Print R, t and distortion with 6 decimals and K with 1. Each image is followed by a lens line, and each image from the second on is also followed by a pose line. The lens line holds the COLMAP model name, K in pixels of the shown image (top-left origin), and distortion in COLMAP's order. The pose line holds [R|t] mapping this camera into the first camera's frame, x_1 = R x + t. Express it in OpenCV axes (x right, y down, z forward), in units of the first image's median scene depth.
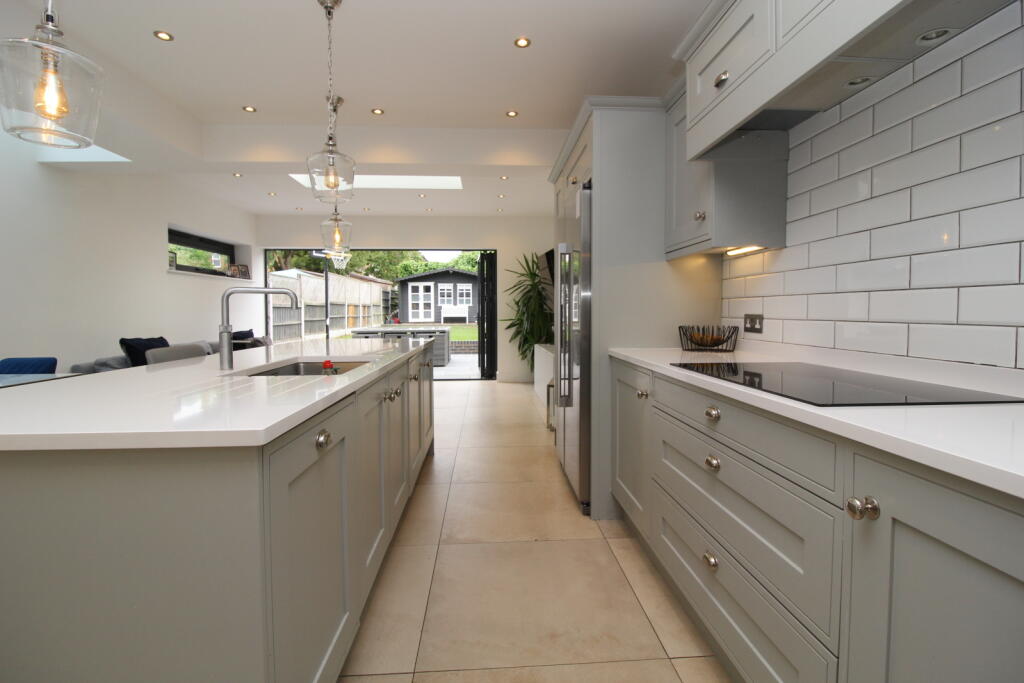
lens RADIAL K [[475.8, 0, 512.6], [0, 475.8, 336.2], [0, 0, 1]] dist [-0.005721, -0.000711]
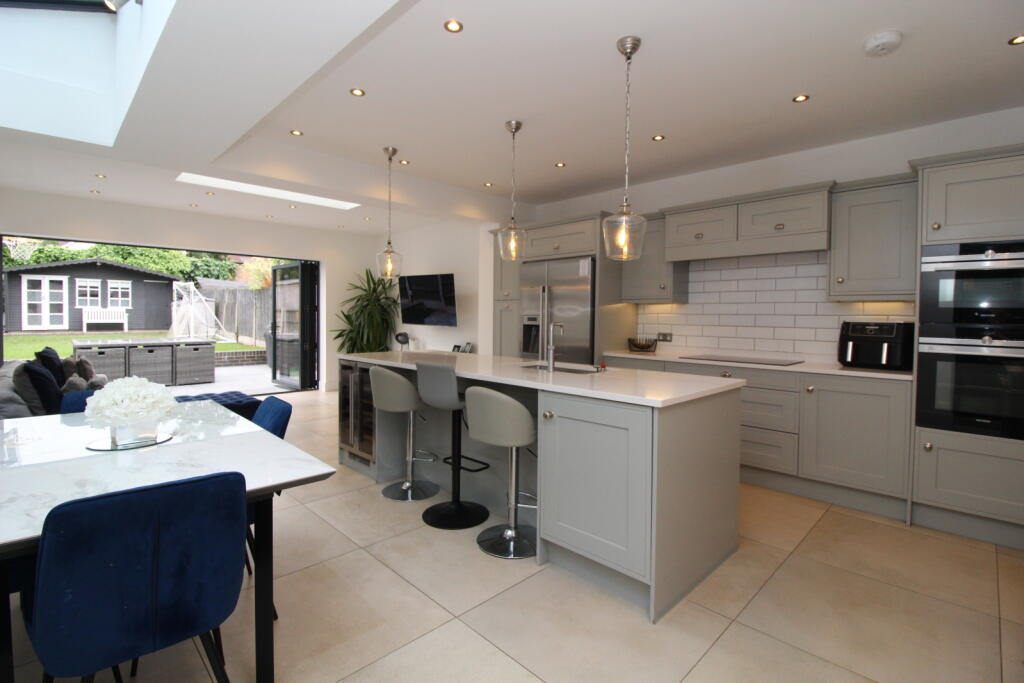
lens RADIAL K [[475.8, 0, 513.2], [0, 475.8, 336.9], [0, 0, 1]] dist [-0.005721, -0.000711]
pose [[0.750594, -0.016888, 0.660548, -0.133660], [0.021486, 0.999768, 0.001146, -0.004416], [-0.660414, 0.013333, 0.750783, -0.011588]]
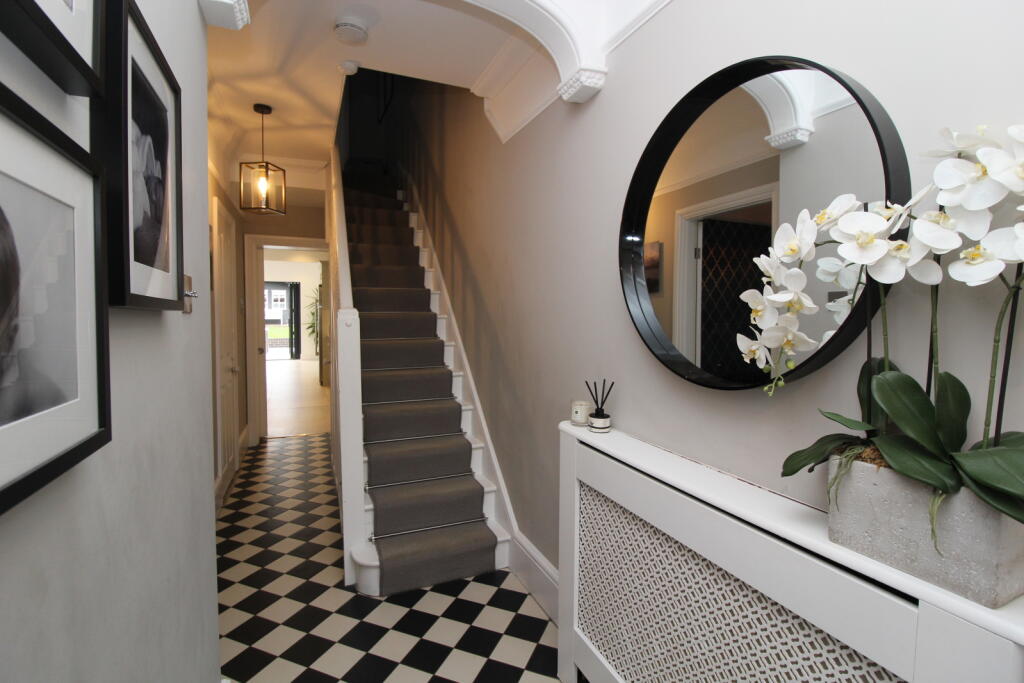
lens RADIAL K [[475.8, 0, 514.4], [0, 475.8, 334.3], [0, 0, 1]] dist [-0.005721, -0.000711]
pose [[0.935916, -0.003527, 0.352206, 0.029011], [0.005696, 0.999971, -0.005121, 0.006119], [-0.352177, 0.006798, 0.935909, -0.297090]]
